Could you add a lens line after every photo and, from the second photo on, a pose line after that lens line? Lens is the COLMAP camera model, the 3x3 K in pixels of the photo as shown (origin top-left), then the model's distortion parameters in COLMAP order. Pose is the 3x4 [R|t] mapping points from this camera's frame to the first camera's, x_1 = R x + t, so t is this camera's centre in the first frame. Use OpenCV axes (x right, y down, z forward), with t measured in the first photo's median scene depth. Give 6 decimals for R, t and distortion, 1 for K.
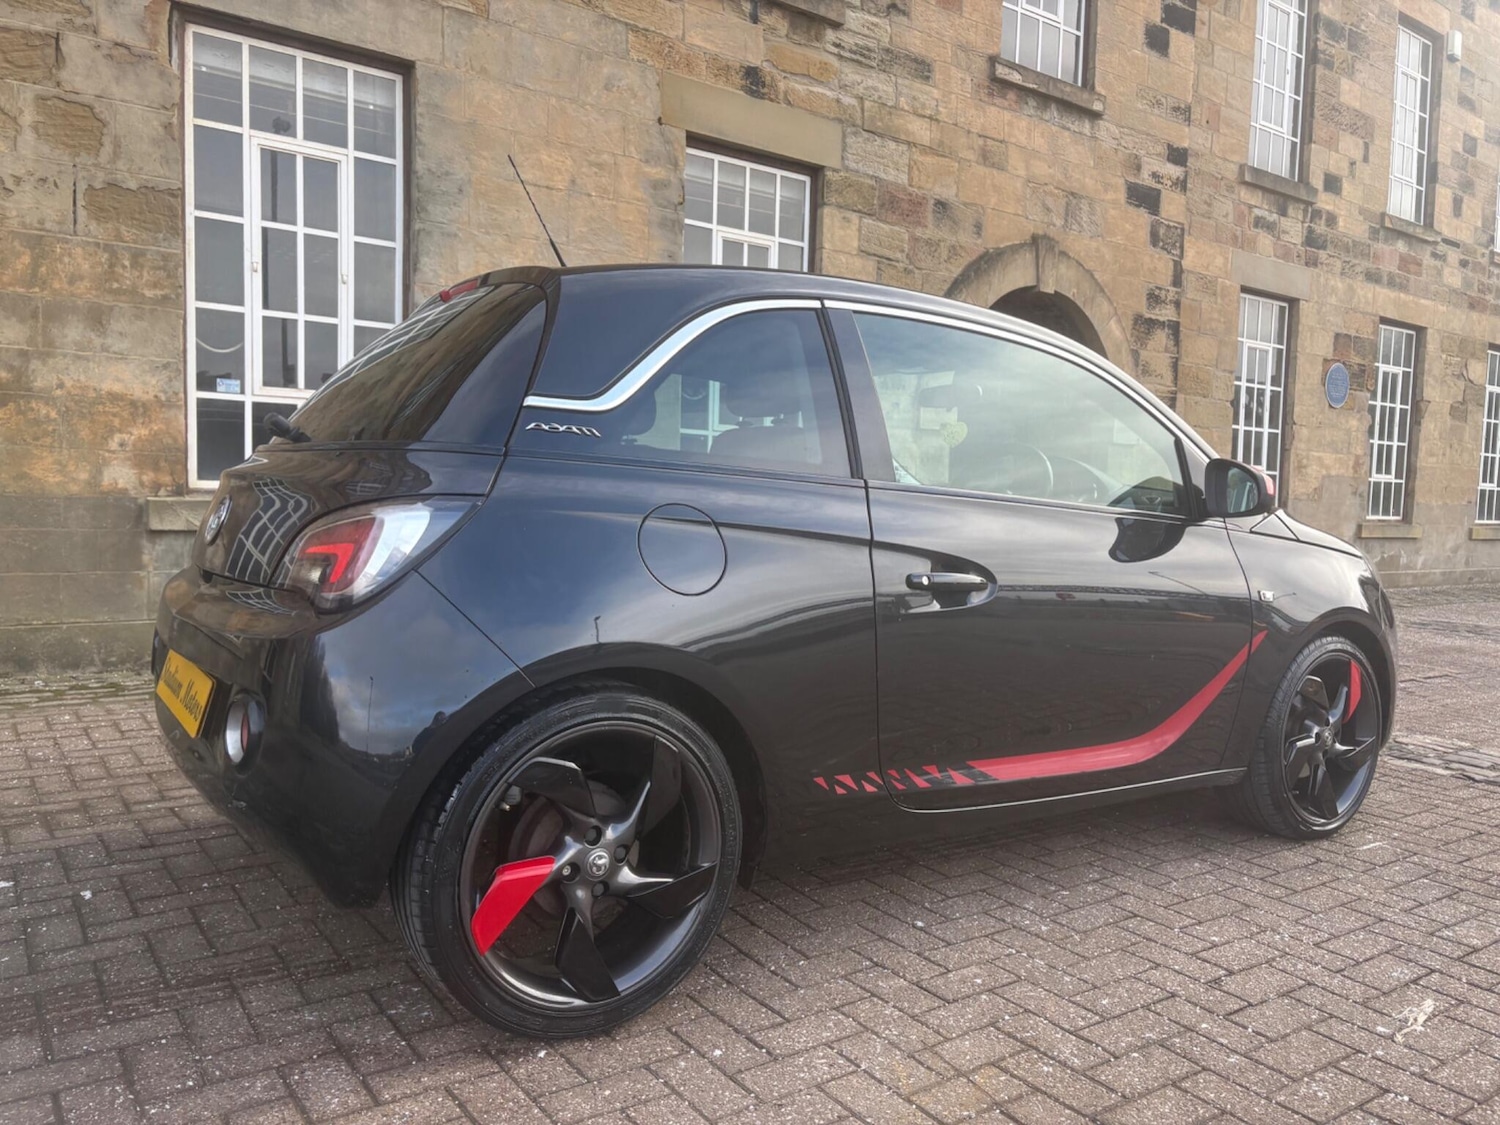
lens RADIAL K [[1129.5, 0, 765.7], [0, 1129.5, 554.7], [0, 0, 1]] dist [0.037764, -0.034170]
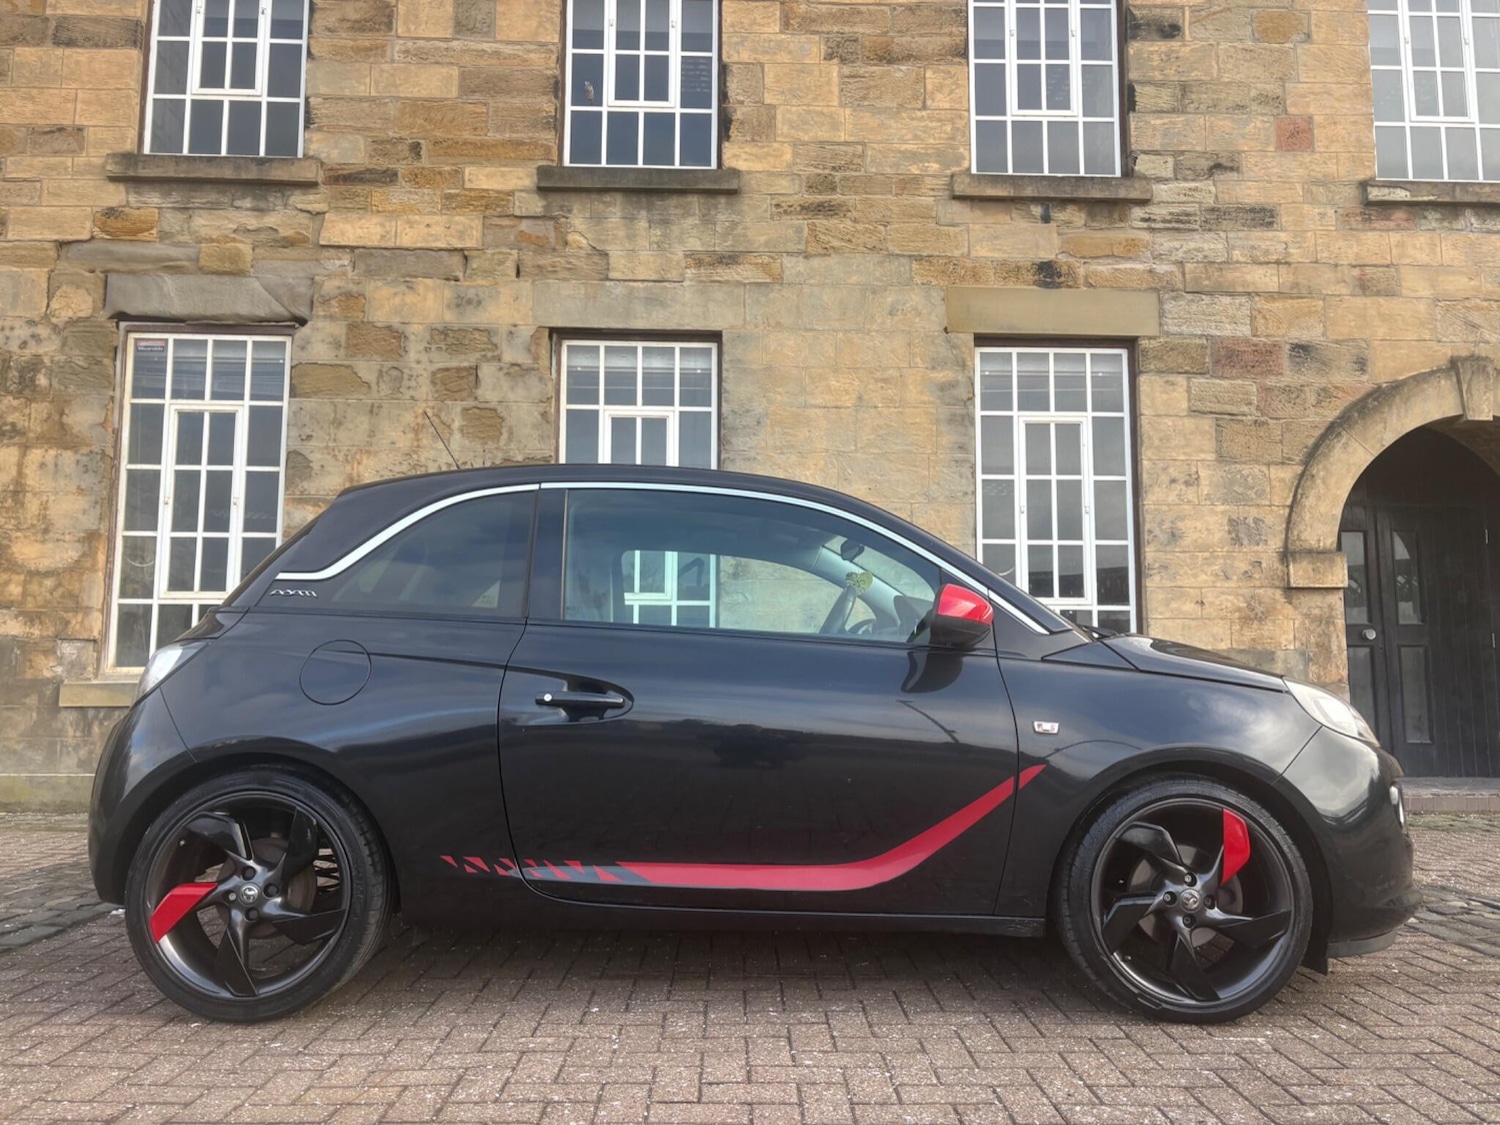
lens RADIAL K [[1123.6, 0, 761.1], [0, 1123.6, 569.2], [0, 0, 1]] dist [0.019627, 0.002480]
pose [[0.827932, -0.083884, -0.554520, 0.437058], [-0.010653, 0.986220, -0.165093, 0.035881], [0.560728, 0.142593, 0.815629, 0.054516]]
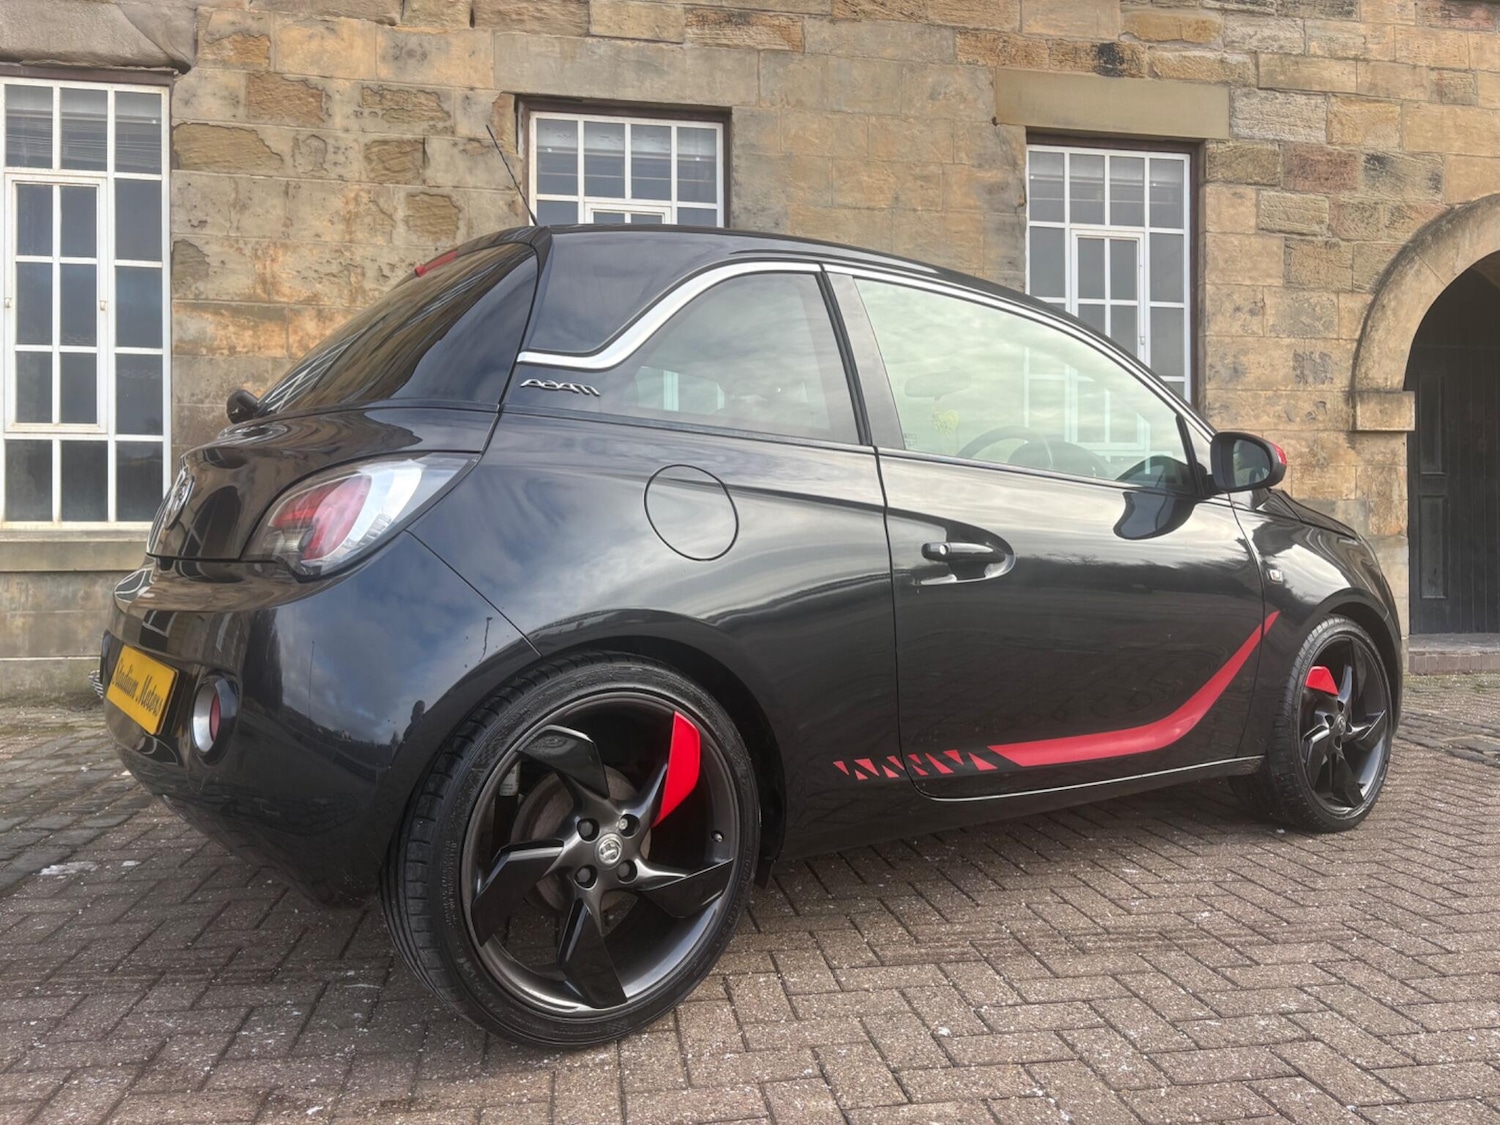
lens RADIAL K [[1130.4, 0, 758.7], [0, 1130.4, 544.8], [0, 0, 1]] dist [0.019251, 0.009109]
pose [[0.896872, -0.032767, -0.441075, 0.167355], [0.003827, 0.997790, -0.066342, 0.030150], [0.442274, 0.057812, 0.895015, 0.134067]]
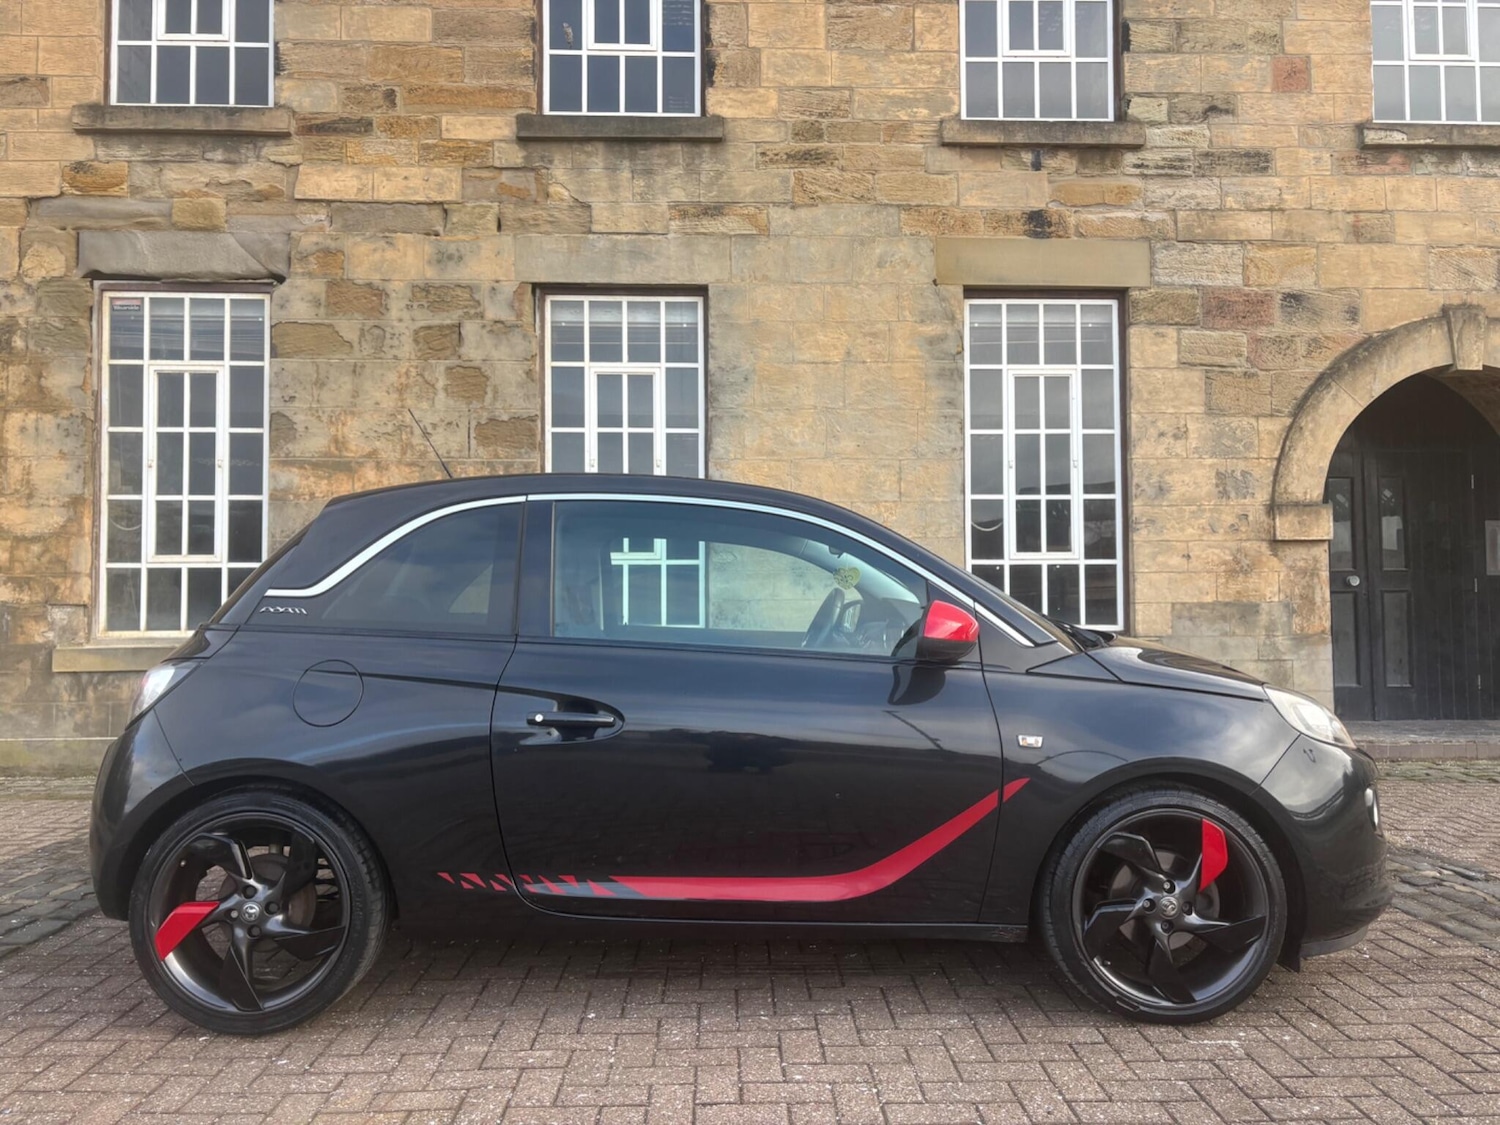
lens RADIAL K [[1122.6, 0, 758.8], [0, 1122.6, 564.9], [0, 0, 1]] dist [0.024294, -0.007858]
pose [[0.831336, -0.053353, -0.553203, 0.442378], [-0.000932, 0.995246, -0.097385, -0.010514], [0.555769, 0.081475, 0.827335, 0.047904]]
